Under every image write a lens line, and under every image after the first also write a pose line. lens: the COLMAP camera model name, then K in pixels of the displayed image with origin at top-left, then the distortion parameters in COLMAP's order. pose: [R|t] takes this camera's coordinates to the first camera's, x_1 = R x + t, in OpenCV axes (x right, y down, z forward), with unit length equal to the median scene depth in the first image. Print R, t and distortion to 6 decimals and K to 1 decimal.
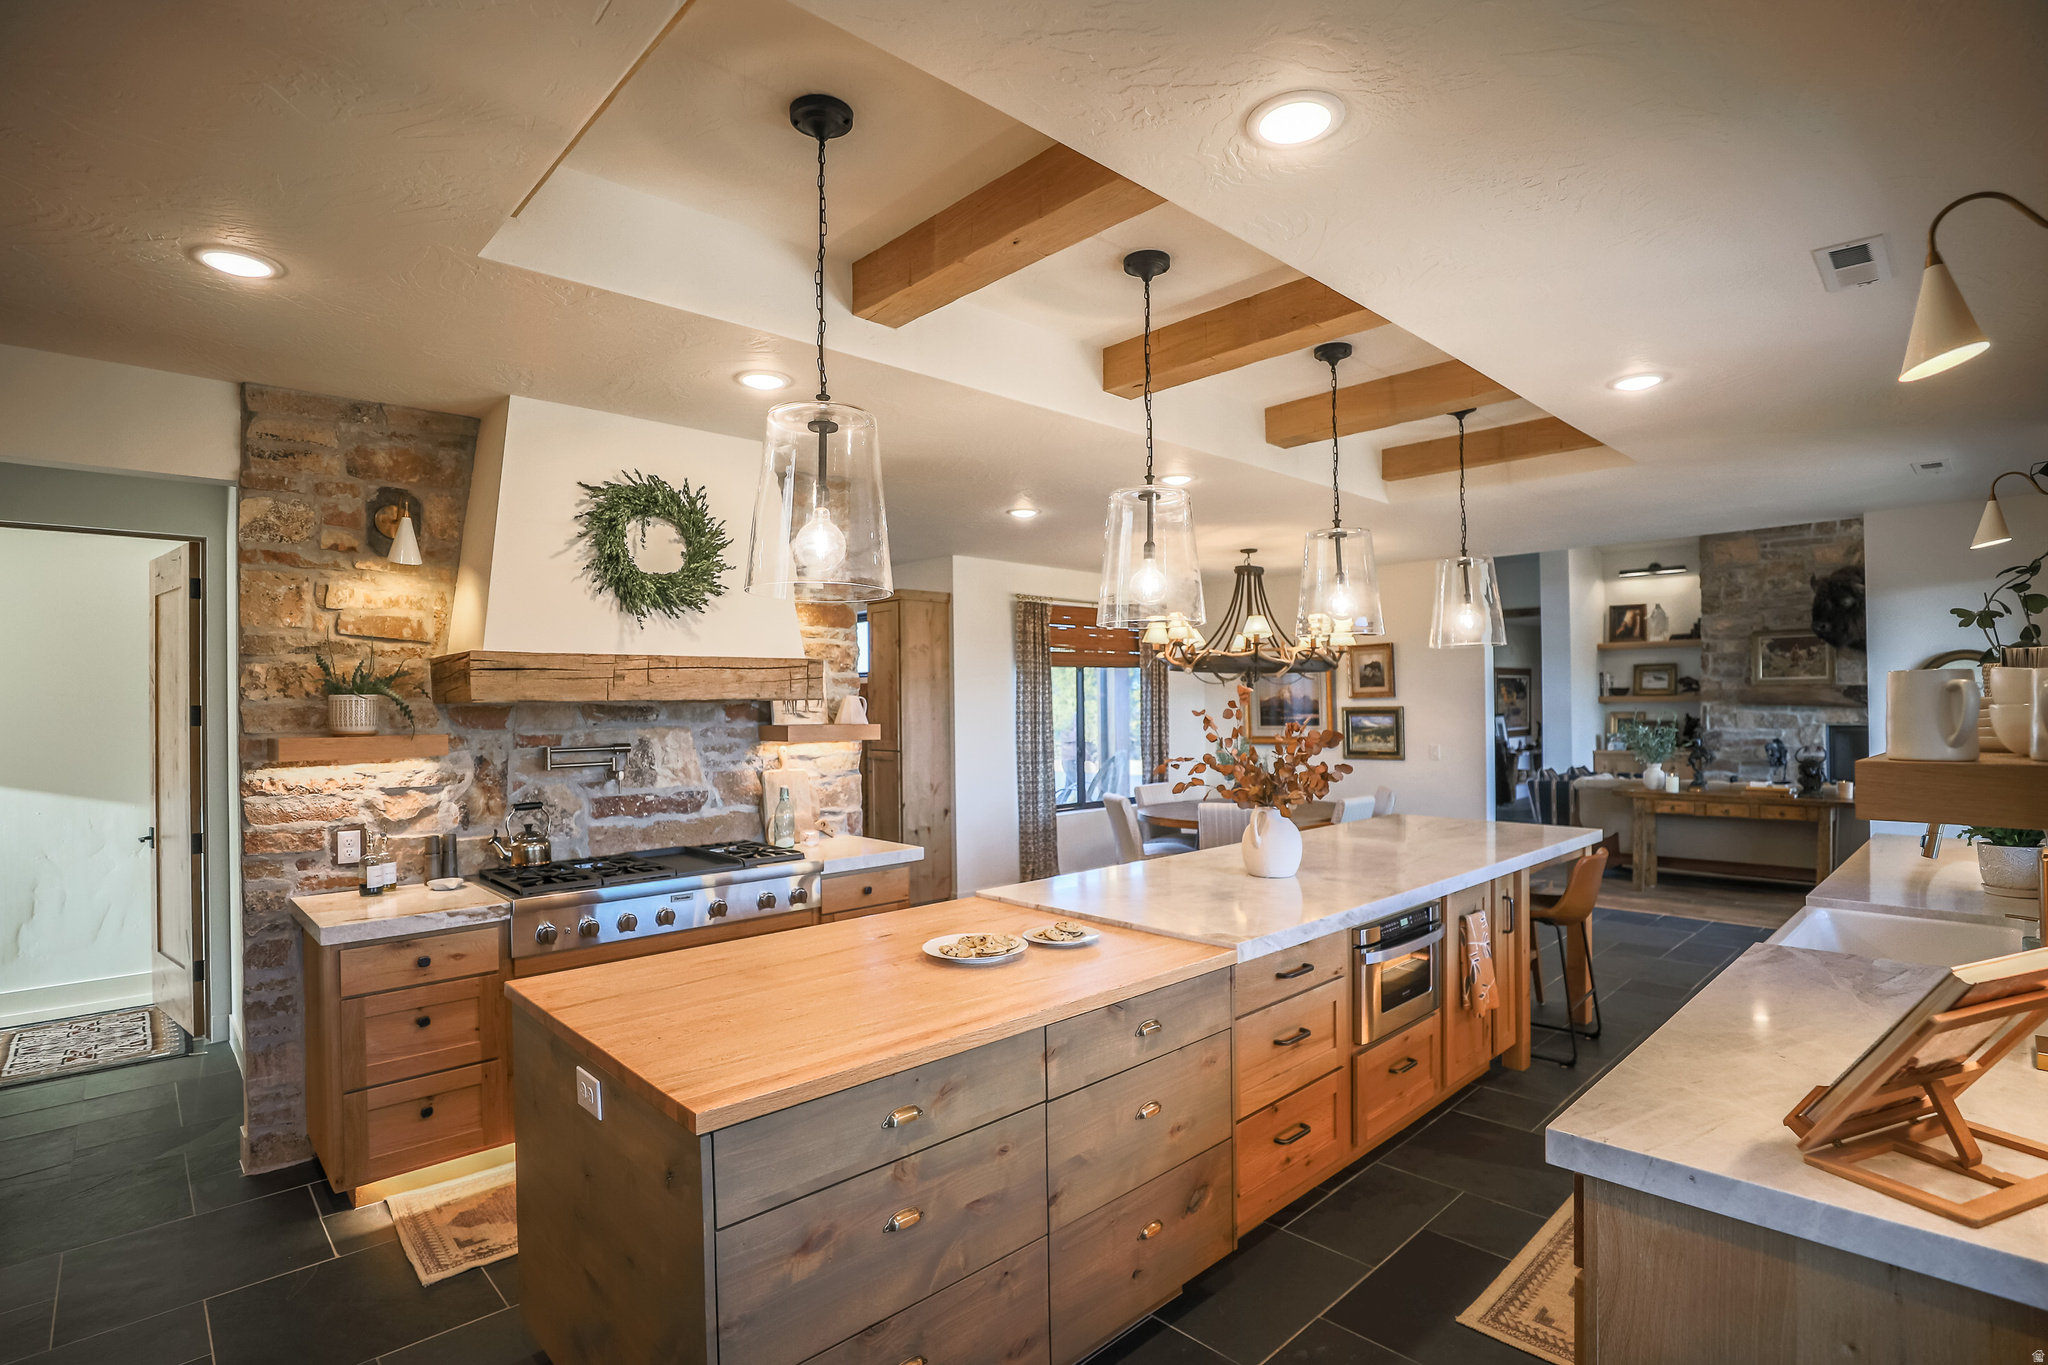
lens RADIAL K [[990.1, 0, 1030.7], [0, 990.1, 694.9], [0, 0, 1]] dist [-0.046036, 0.013182]
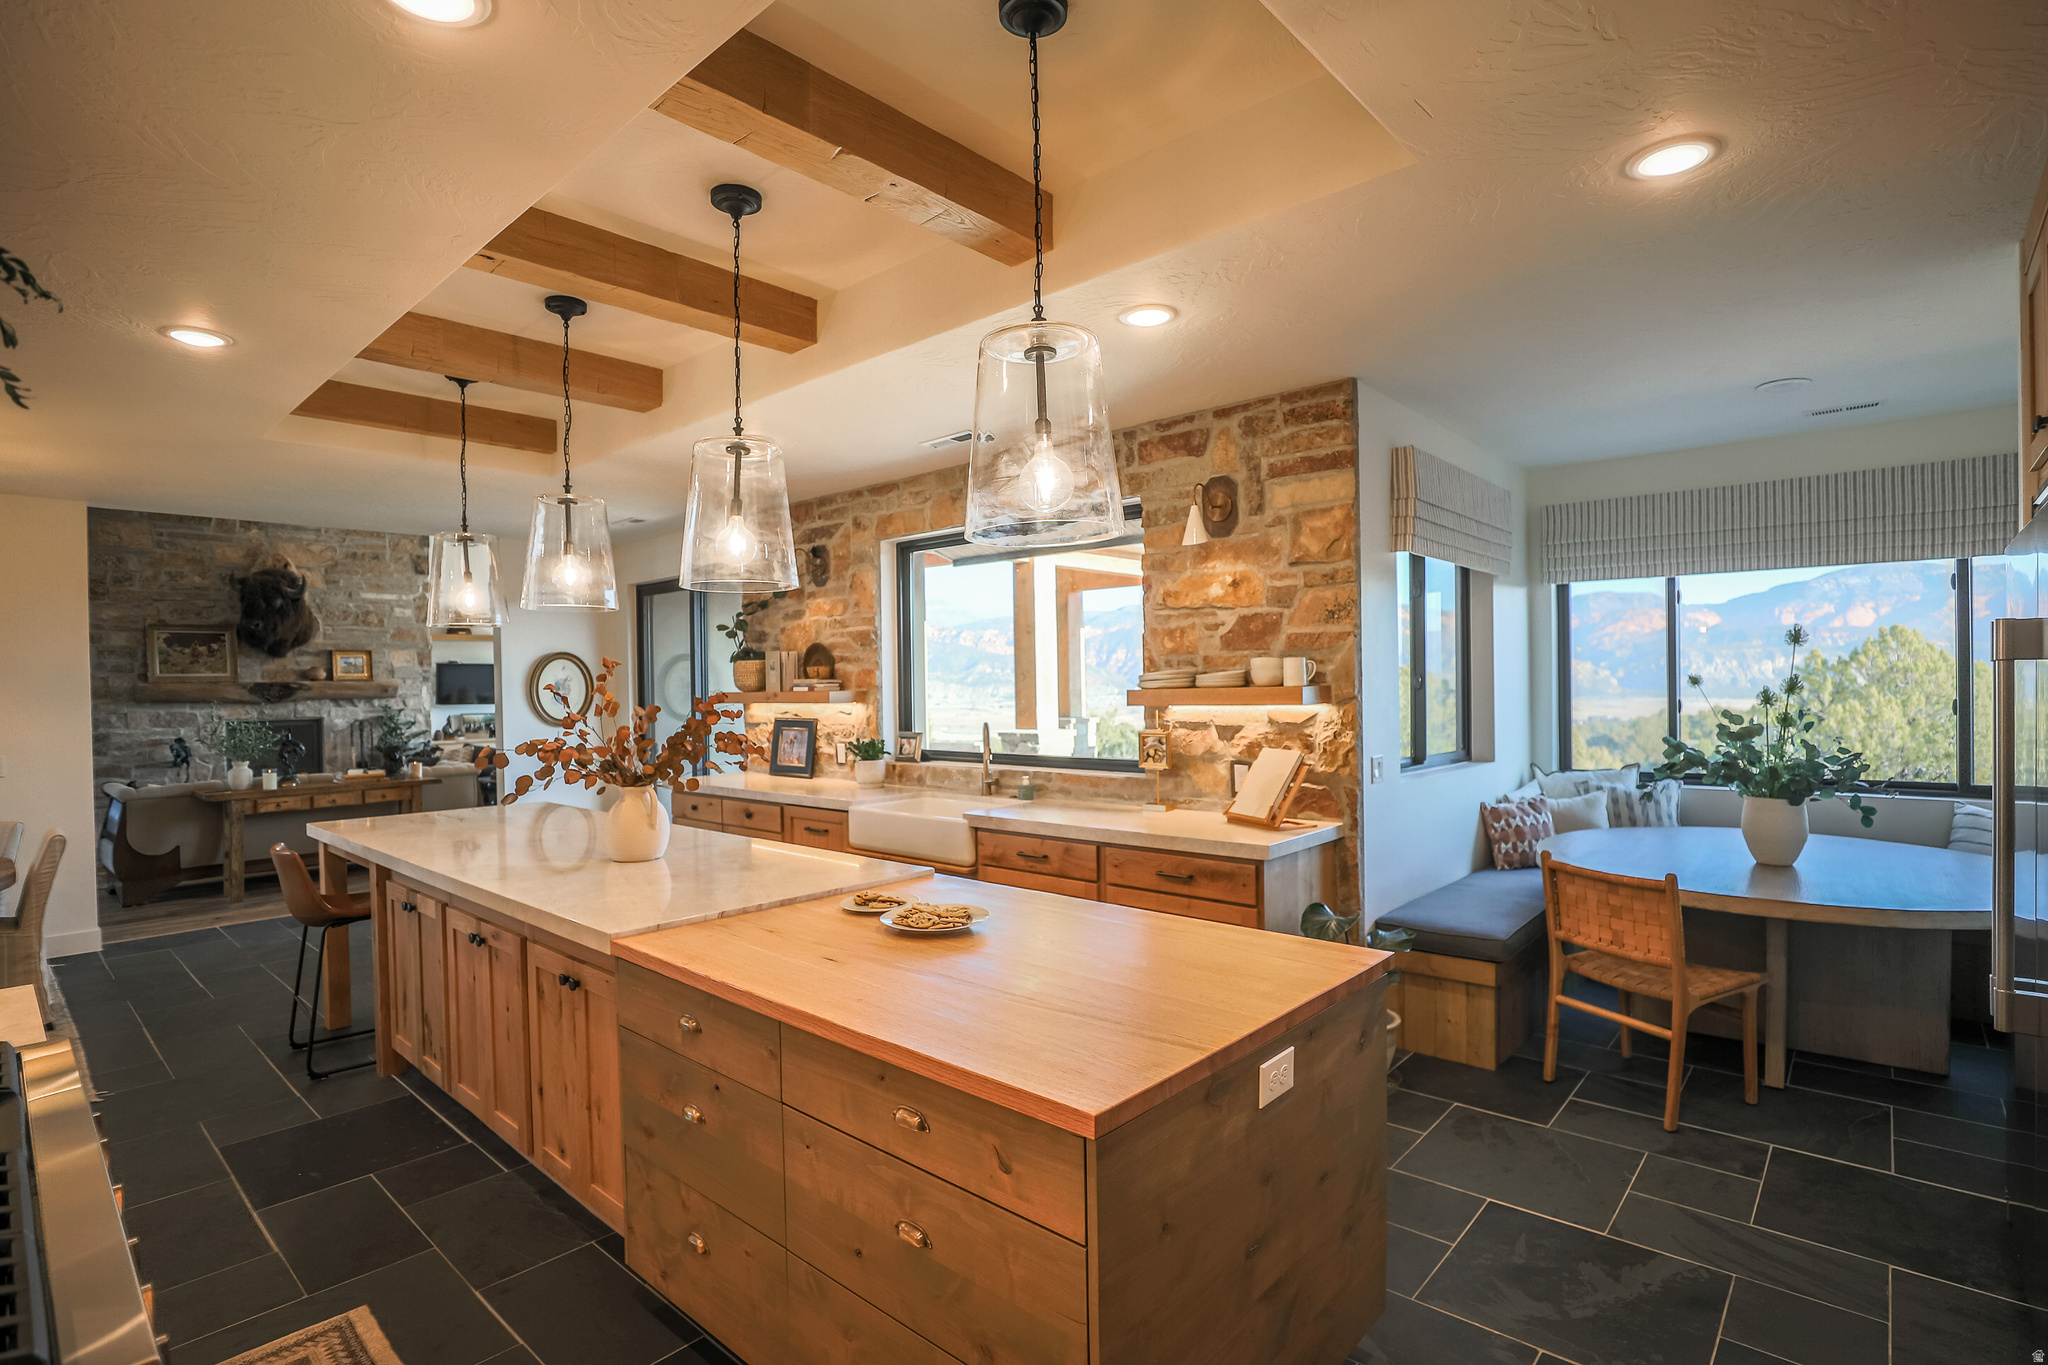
lens RADIAL K [[990.1, 0, 1030.7], [0, 990.1, 694.9], [0, 0, 1]] dist [-0.046036, 0.013182]
pose [[-0.085000, 0.000267, 0.996381, -0.249468], [0.009292, 0.999957, 0.000525, 0.010004], [-0.996338, 0.009303, -0.084999, 0.242092]]
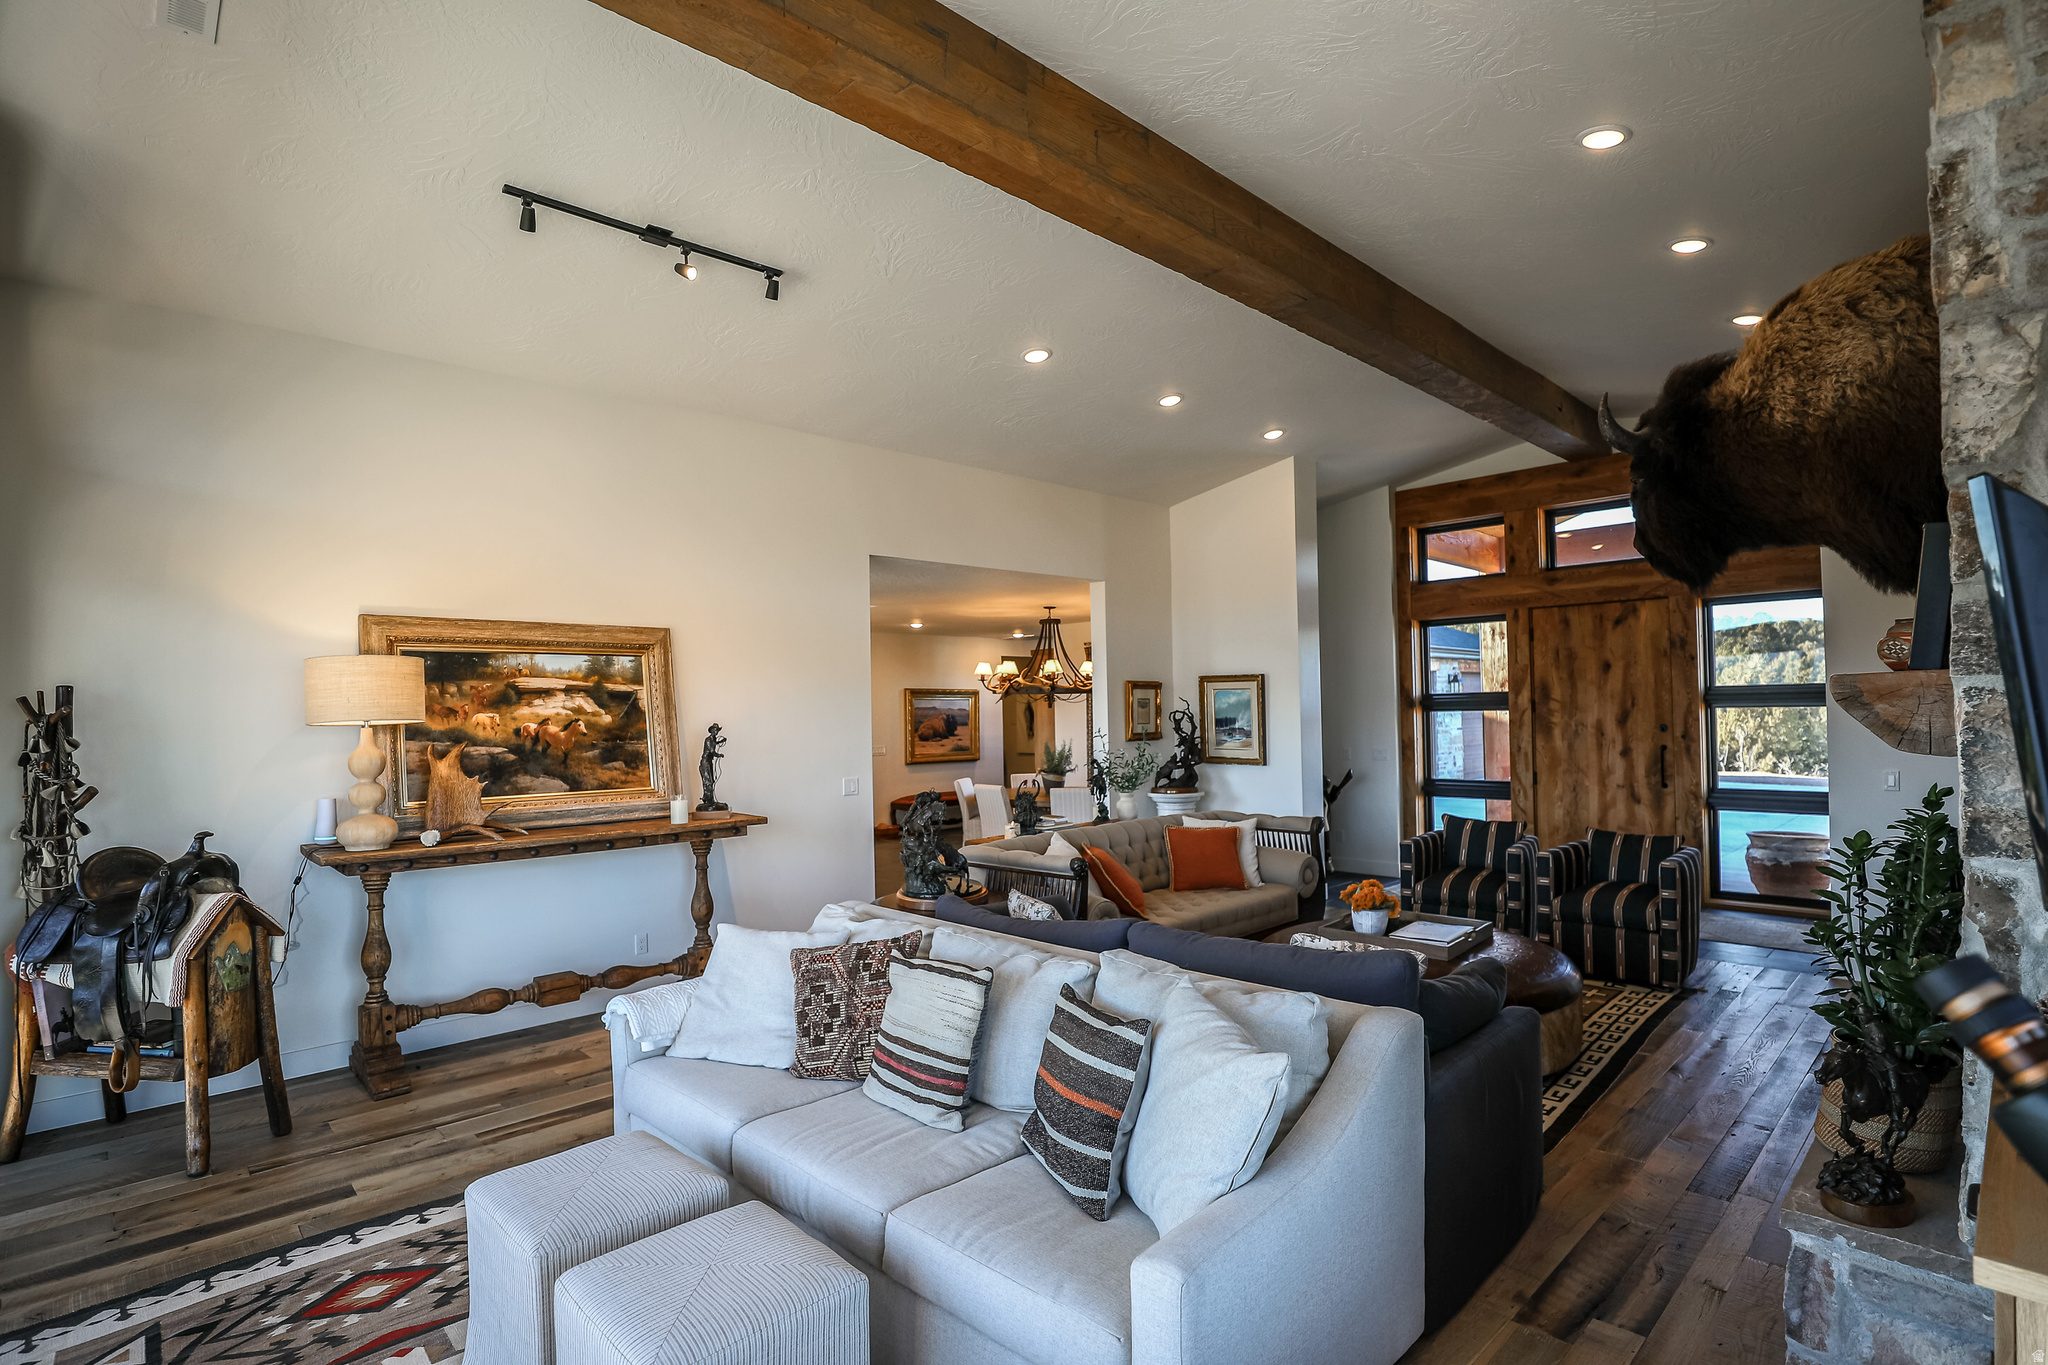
lens RADIAL K [[976.6, 0, 1042.2], [0, 976.6, 698.9], [0, 0, 1]] dist [-0.048940, 0.014548]
pose [[0.025189, -0.001901, -0.999681, 1.109347], [0.029179, 0.999574, -0.001166, -0.010970], [0.999257, -0.029140, 0.025234, 0.662742]]
